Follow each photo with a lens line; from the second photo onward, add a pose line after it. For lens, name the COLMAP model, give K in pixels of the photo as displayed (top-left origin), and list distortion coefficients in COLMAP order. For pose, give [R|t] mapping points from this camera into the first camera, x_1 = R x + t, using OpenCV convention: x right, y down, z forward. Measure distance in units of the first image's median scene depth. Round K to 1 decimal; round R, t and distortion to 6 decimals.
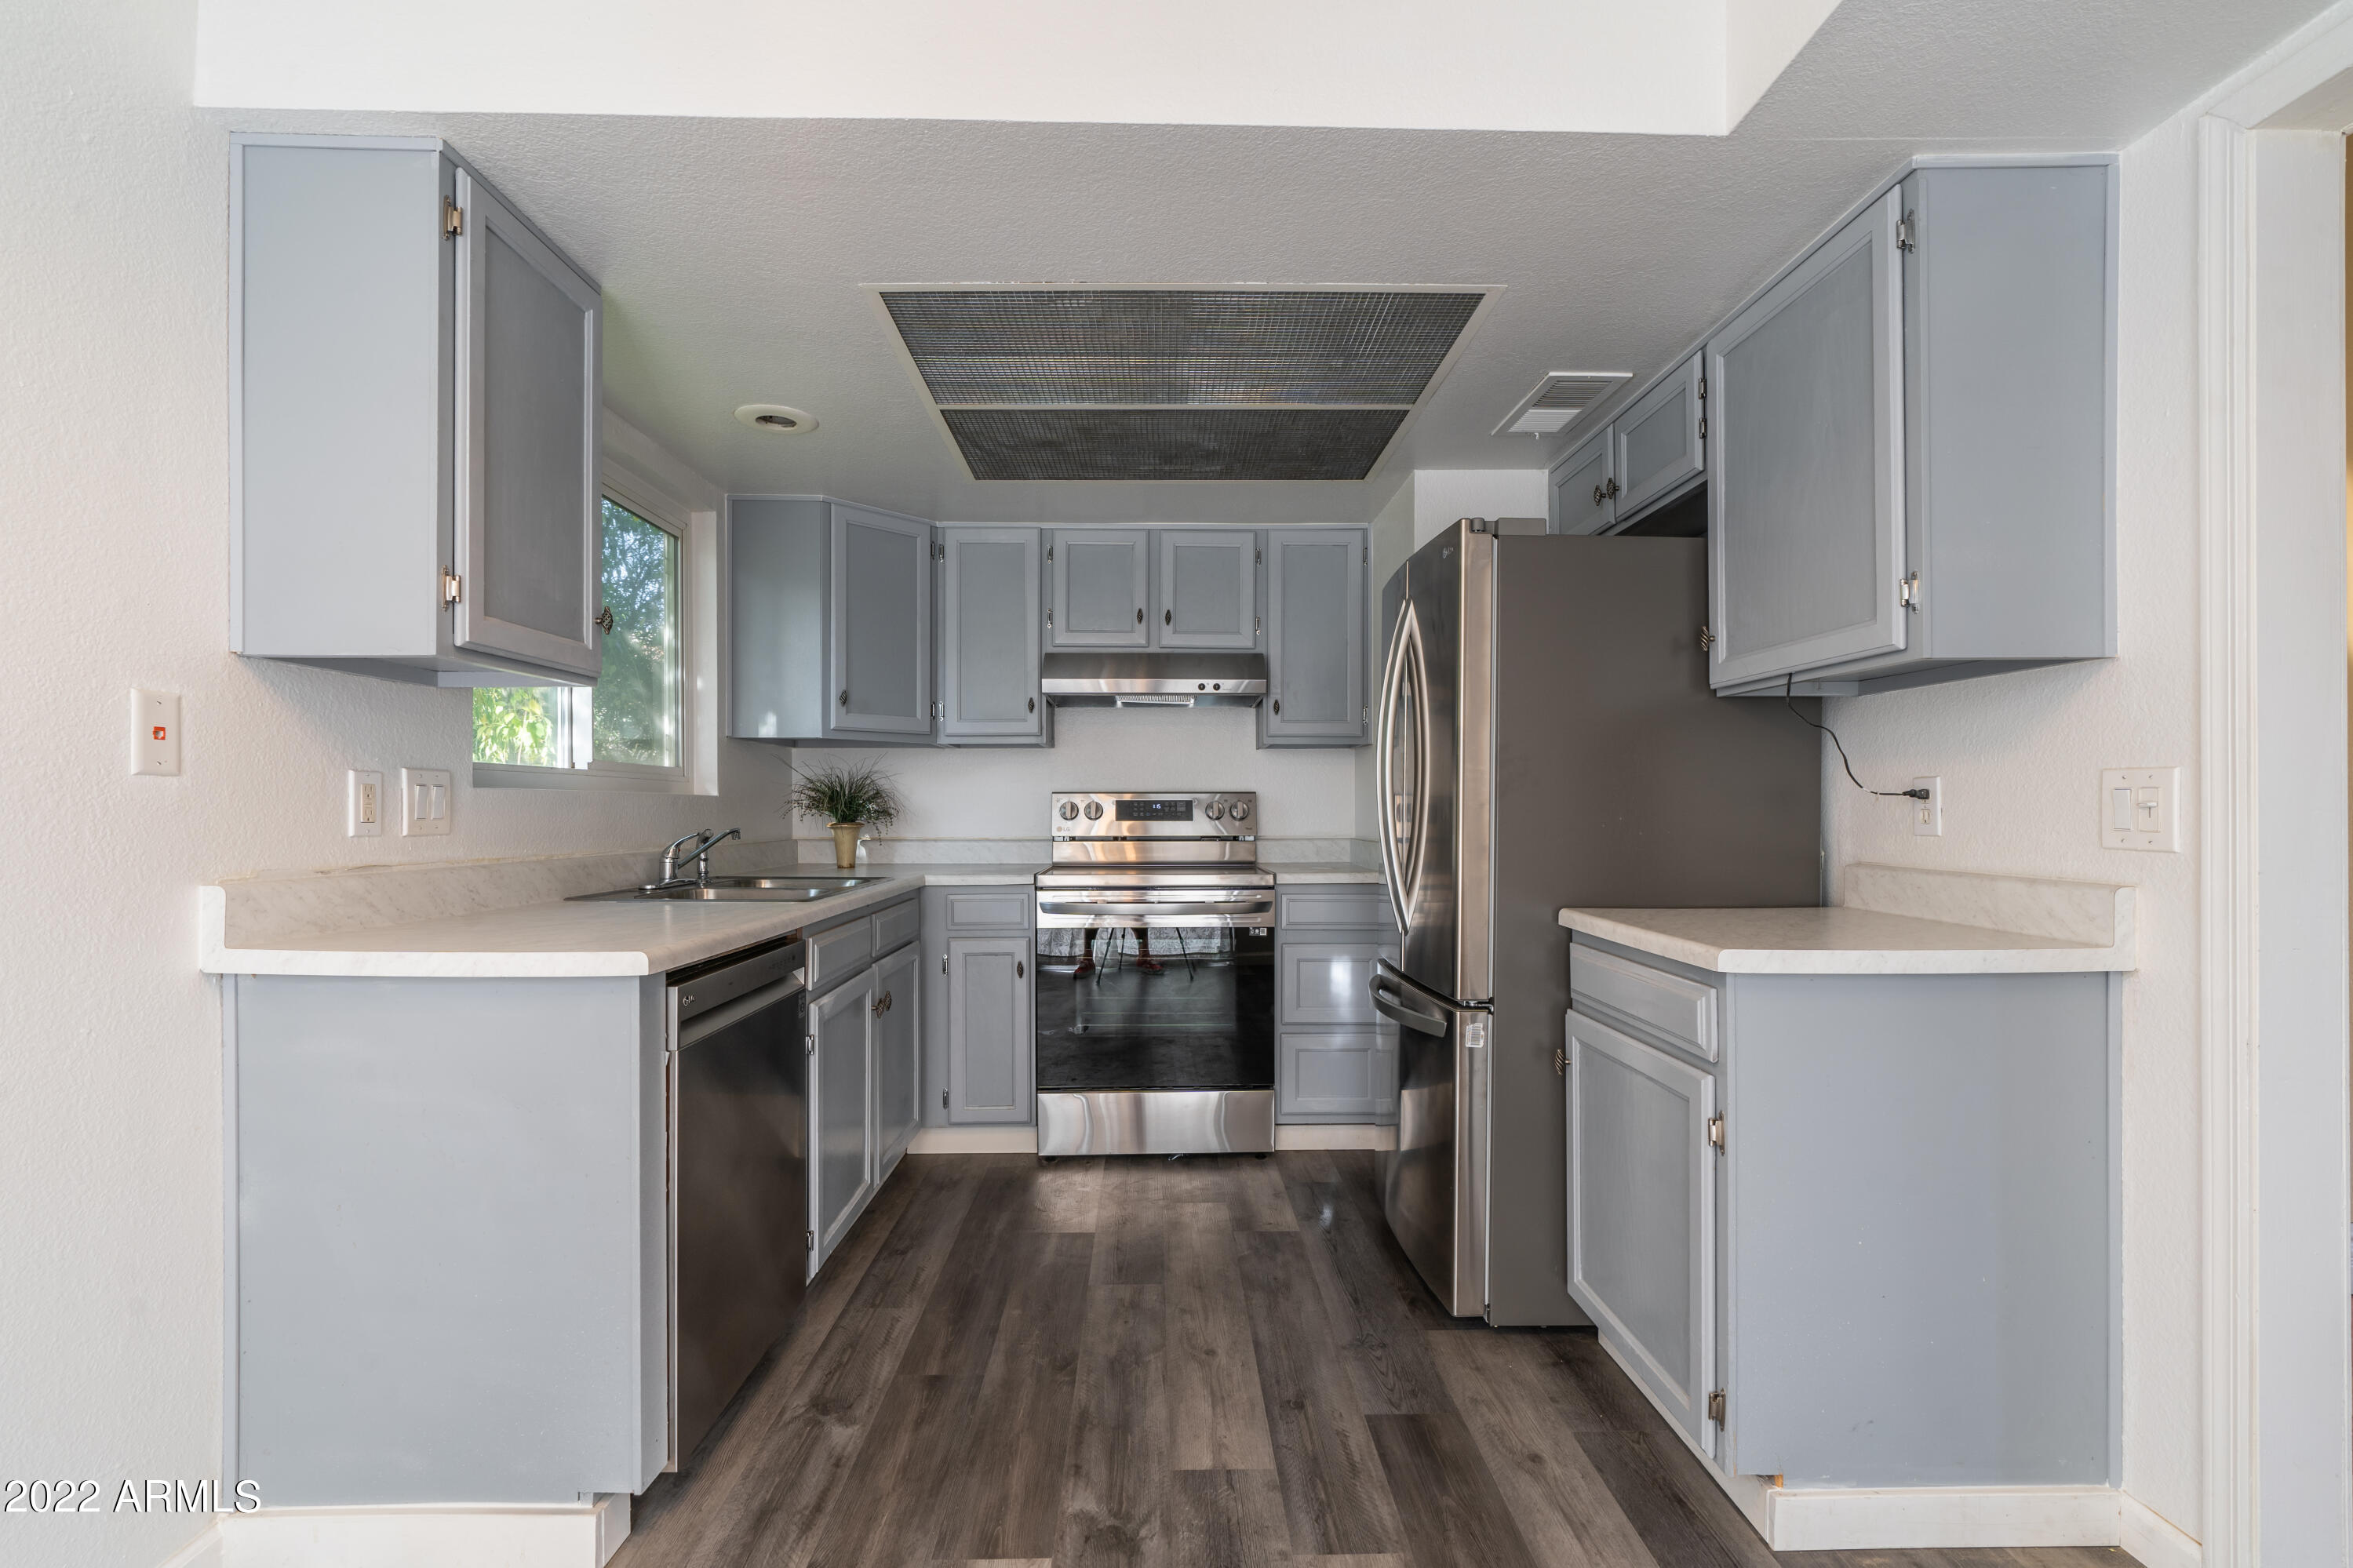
lens RADIAL K [[1066.5, 0, 1186.1], [0, 1066.5, 801.4], [0, 0, 1]] dist [-0.005775, 0.002131]
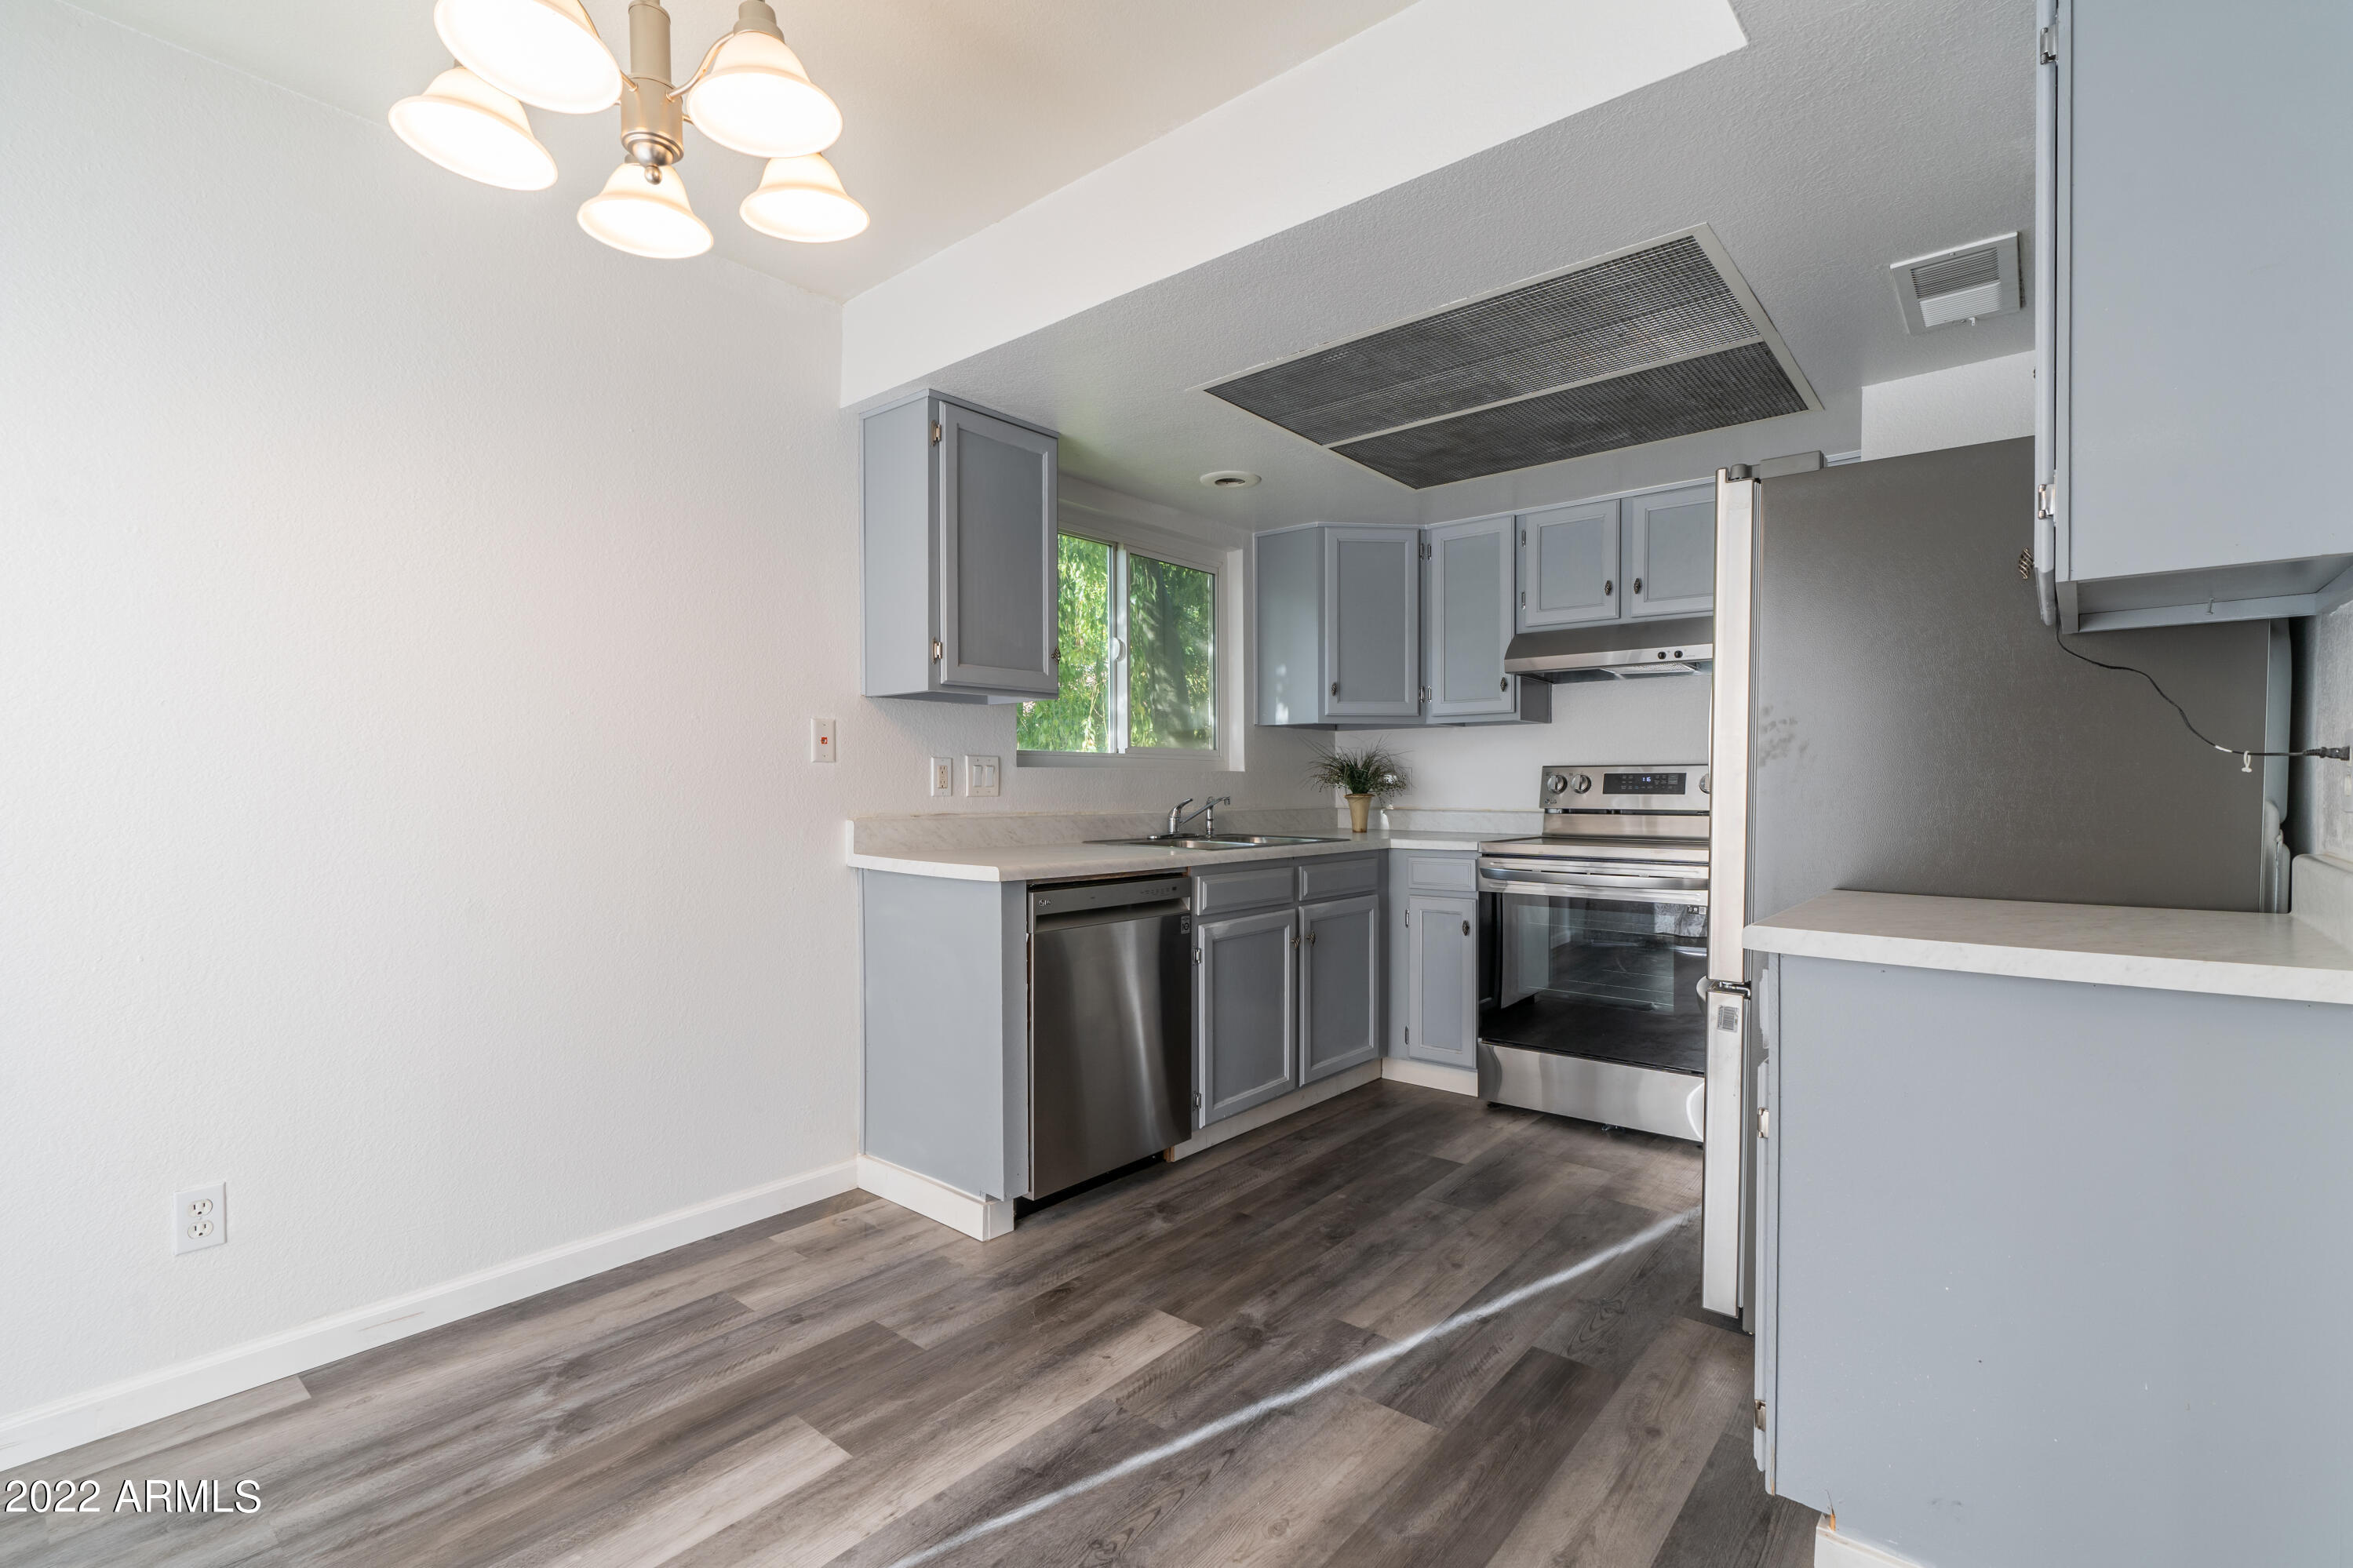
lens RADIAL K [[1066.5, 0, 1191.7], [0, 1066.5, 799.0], [0, 0, 1]] dist [-0.005775, 0.002131]
pose [[0.752461, 0.008639, -0.658581, 0.535028], [0.004260, 0.999829, 0.017983, 0.006465], [0.658624, -0.016337, 0.752295, -0.016490]]
